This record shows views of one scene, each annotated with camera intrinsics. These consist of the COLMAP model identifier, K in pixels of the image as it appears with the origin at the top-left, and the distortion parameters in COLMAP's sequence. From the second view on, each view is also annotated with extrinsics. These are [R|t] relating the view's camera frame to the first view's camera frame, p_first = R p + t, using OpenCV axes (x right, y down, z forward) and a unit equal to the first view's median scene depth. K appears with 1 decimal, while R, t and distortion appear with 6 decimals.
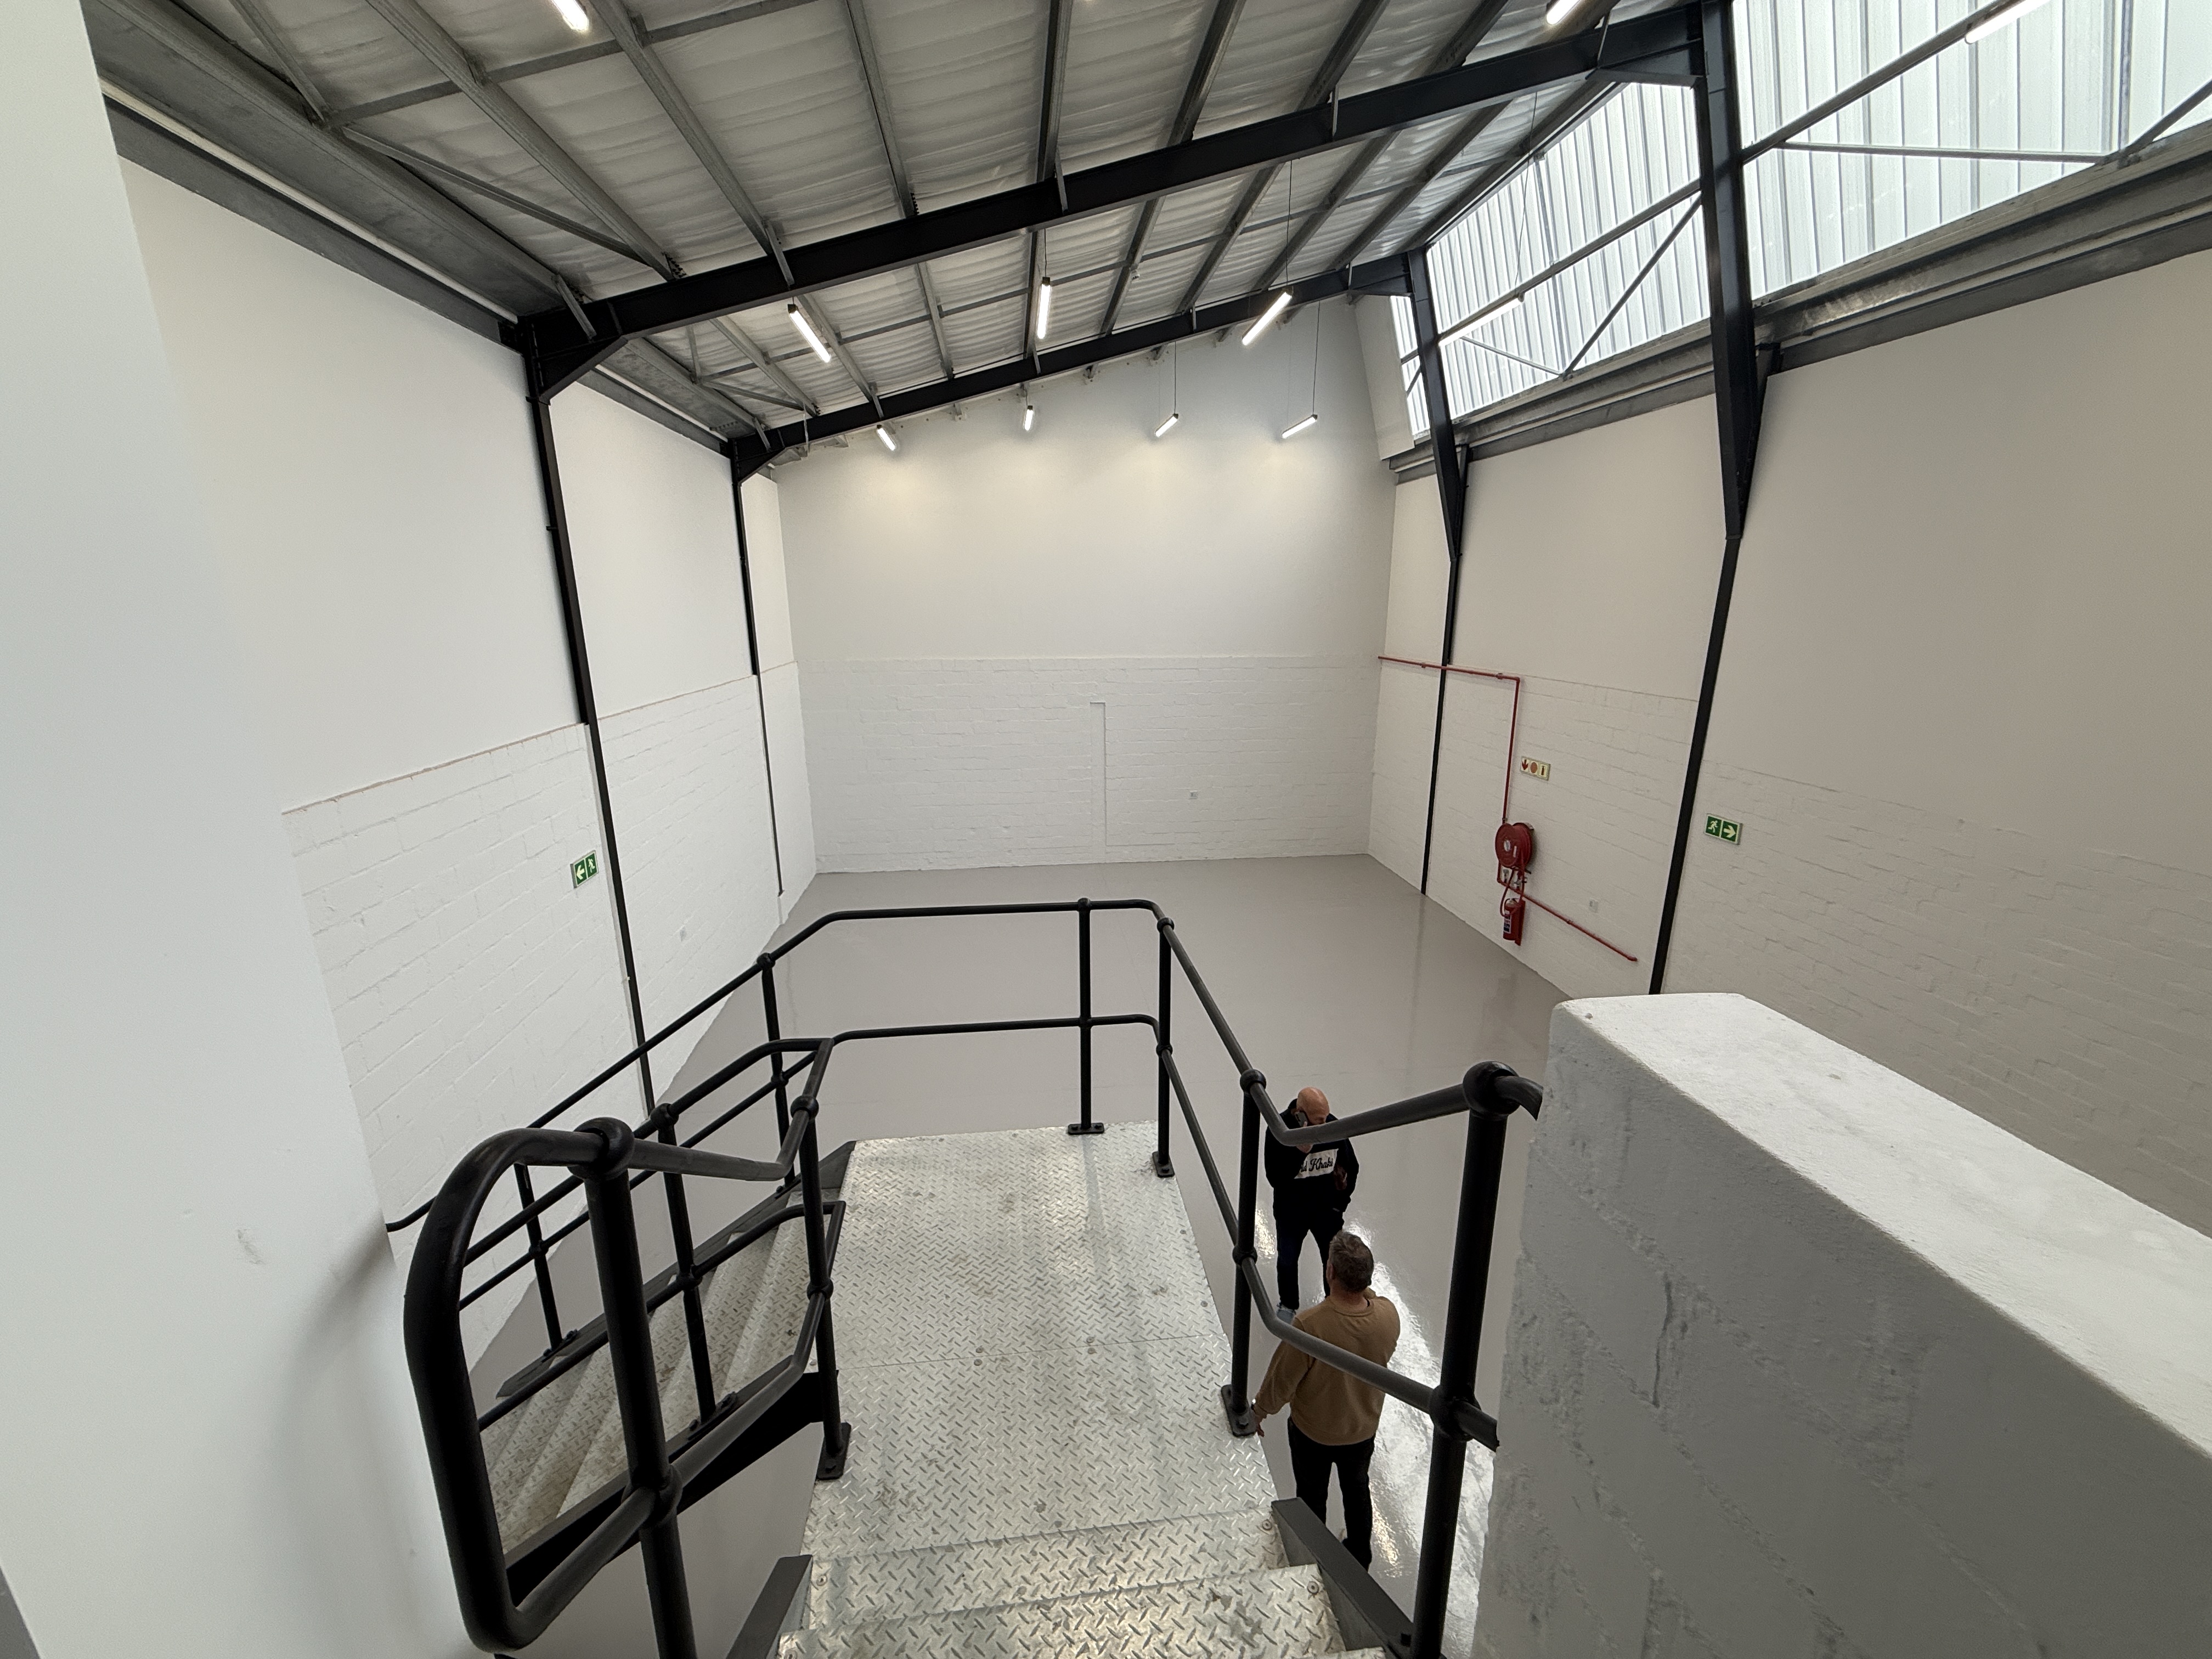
lens RADIAL K [[877.1, 0, 1101.4], [0, 877.1, 821.9], [0, 0, 1]] dist [0.004490, -0.001182]
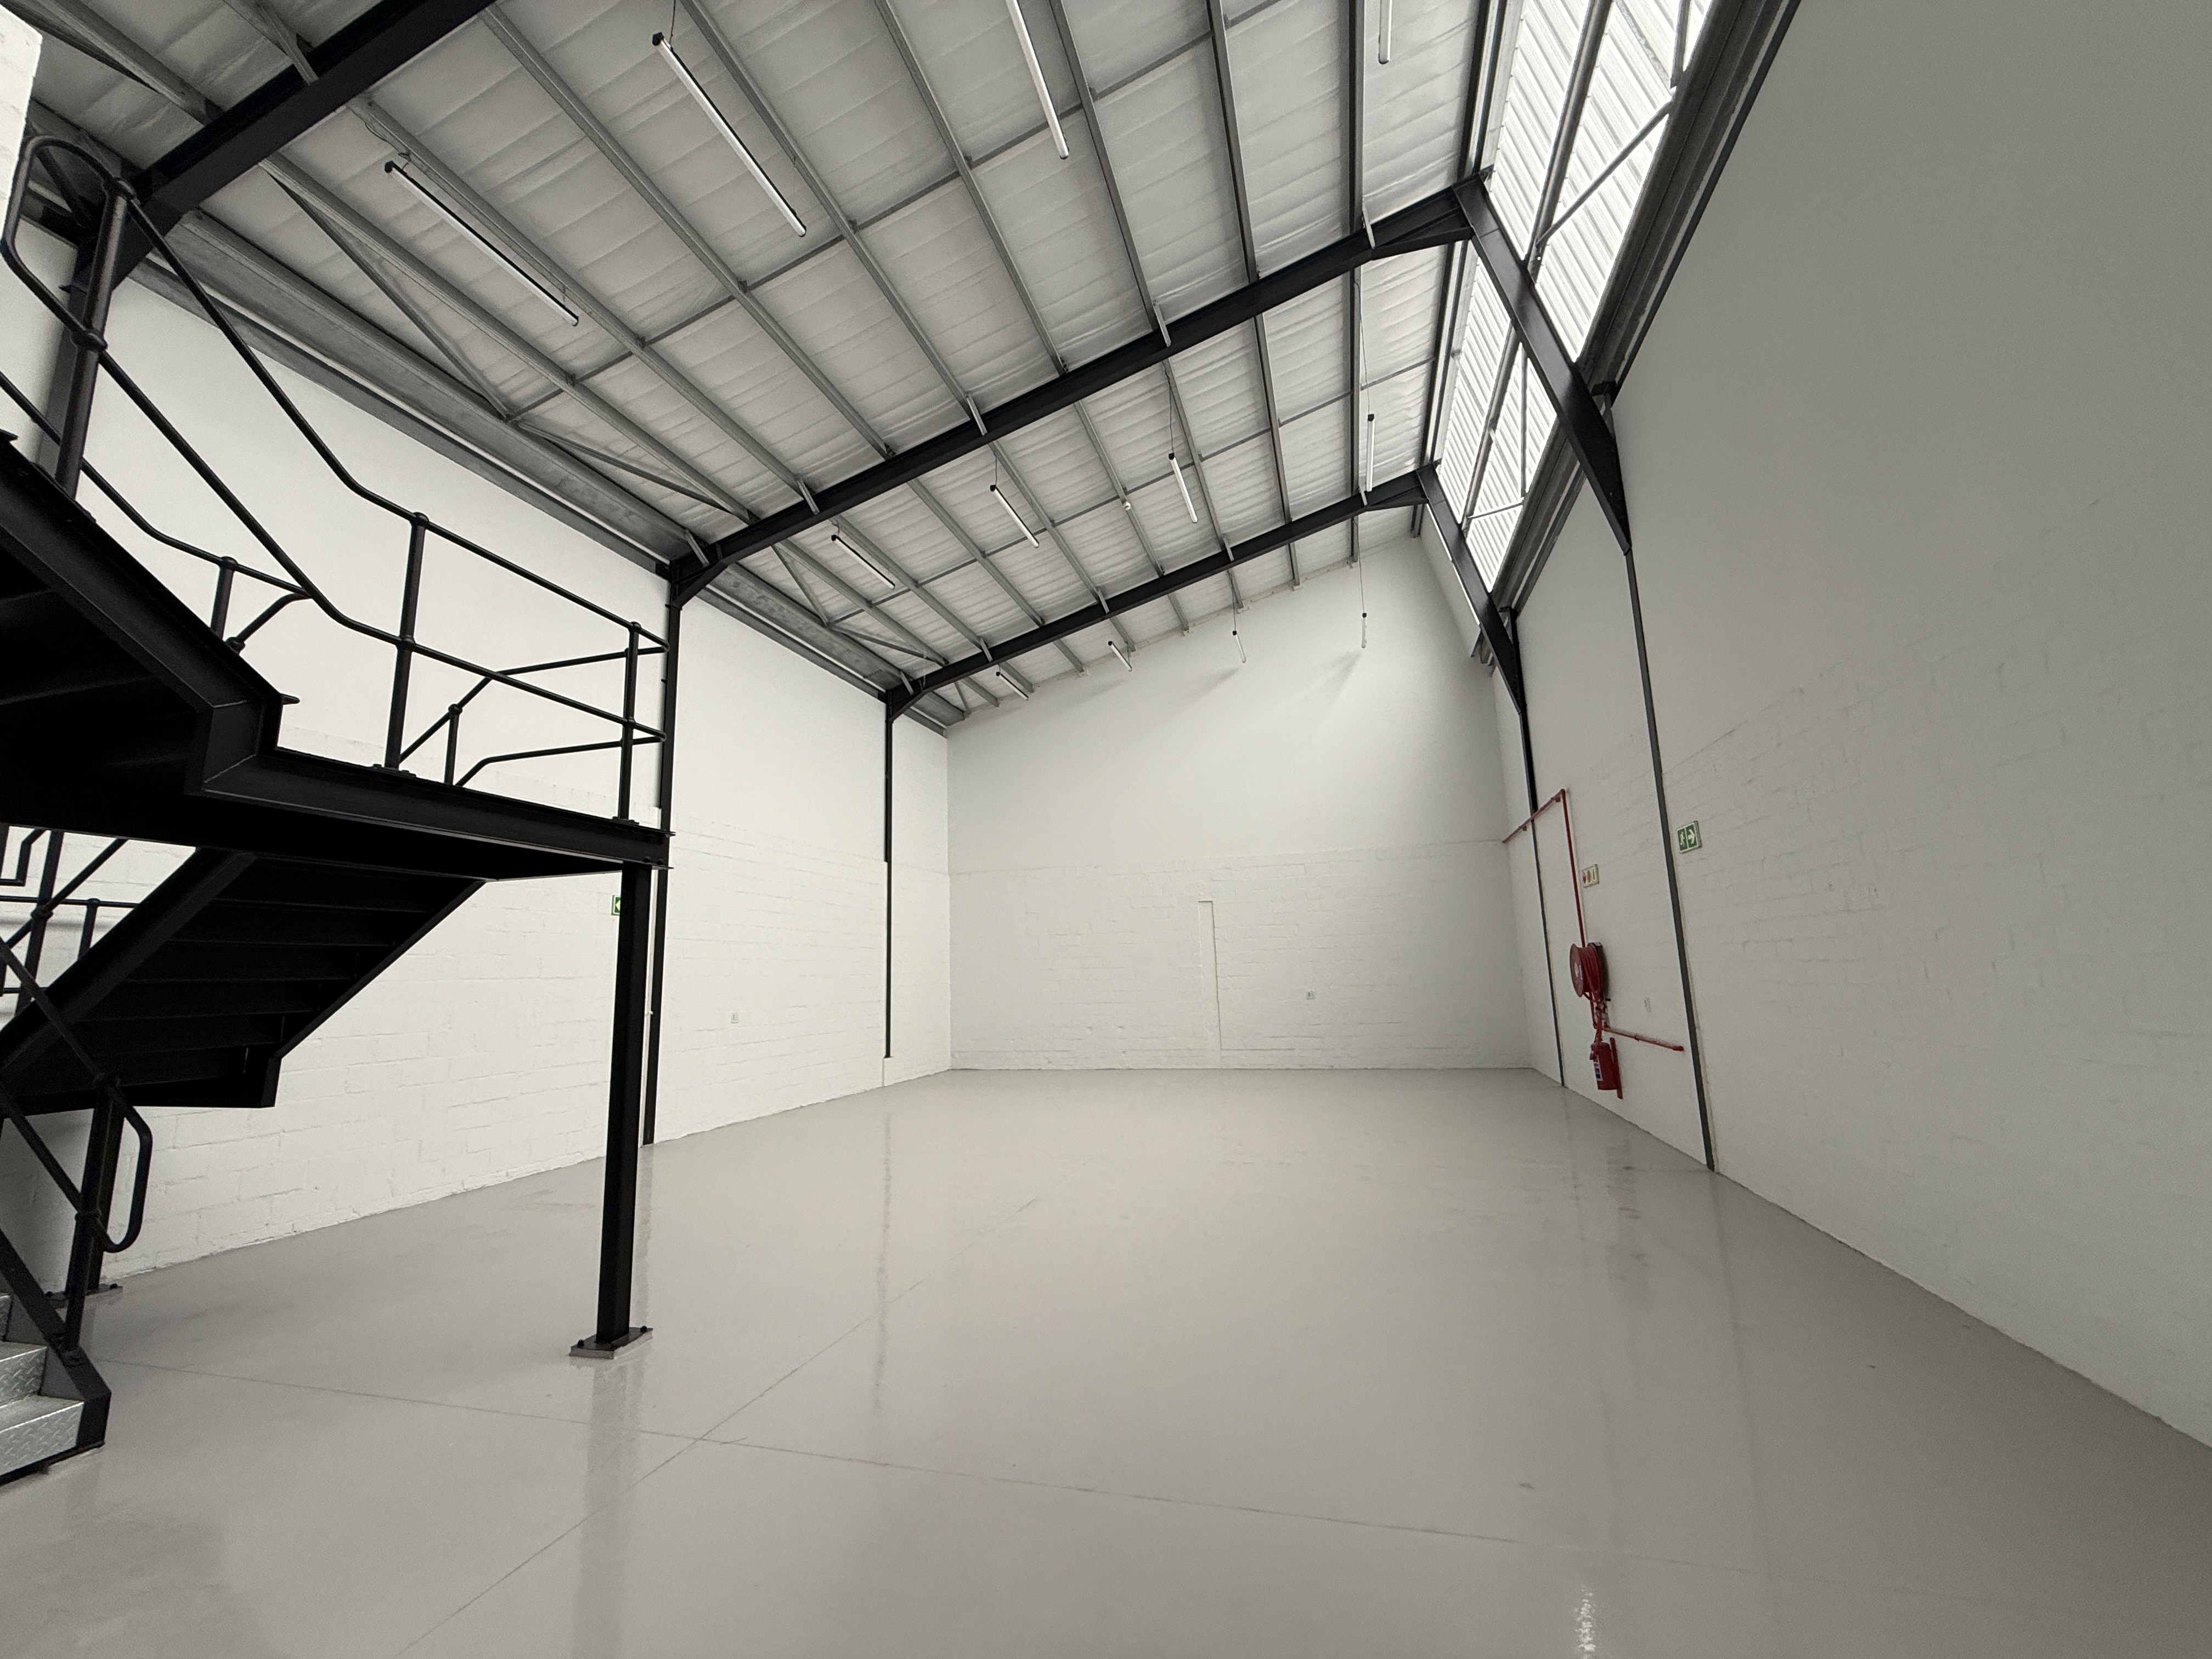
lens RADIAL K [[877.1, 0, 1099.1], [0, 877.1, 827.2], [0, 0, 1]] dist [0.004490, -0.001182]
pose [[0.928065, -0.084623, -0.362676, 0.566943], [-0.066177, 0.920871, -0.384211, 0.410924], [0.366491, 0.380573, 0.849028, 0.100850]]
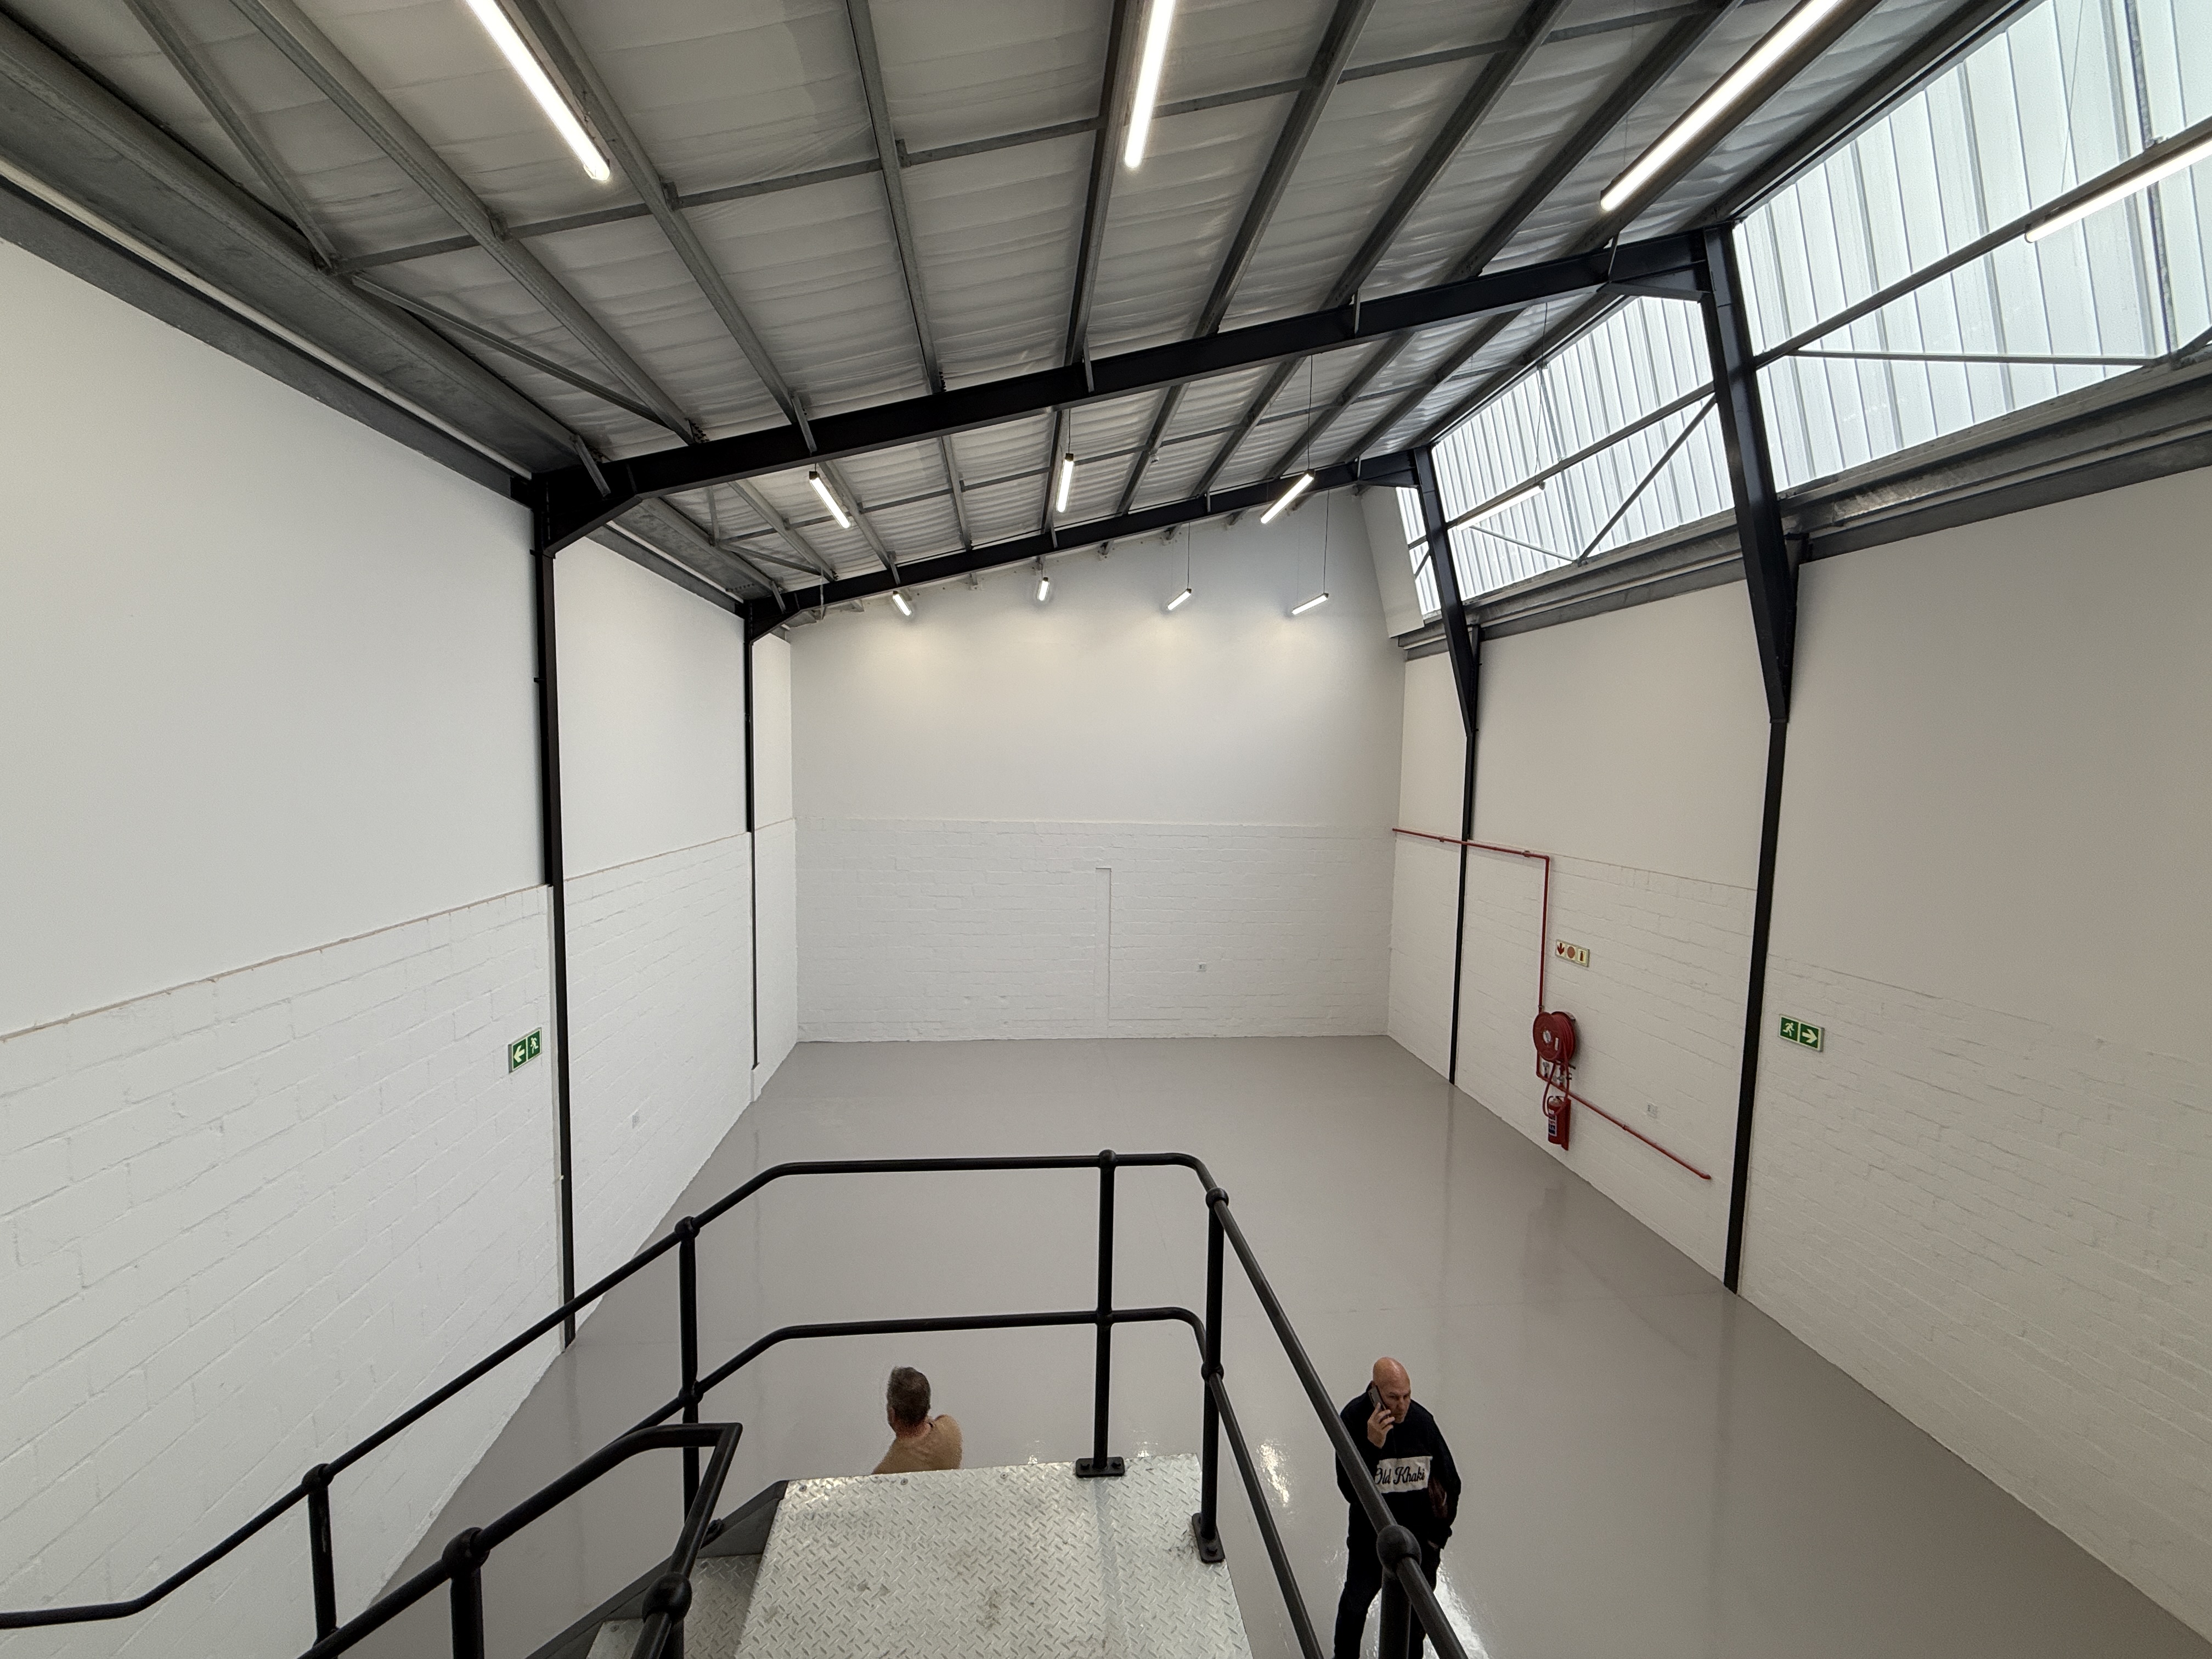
lens RADIAL K [[877.1, 0, 1103.6], [0, 877.1, 824.6], [0, 0, 1]] dist [0.004490, -0.001182]
pose [[0.999673, 0.025476, 0.002039, -0.015960], [-0.024721, 0.984122, -0.175763, -0.029363], [-0.006484, 0.175655, 0.984430, 0.091911]]
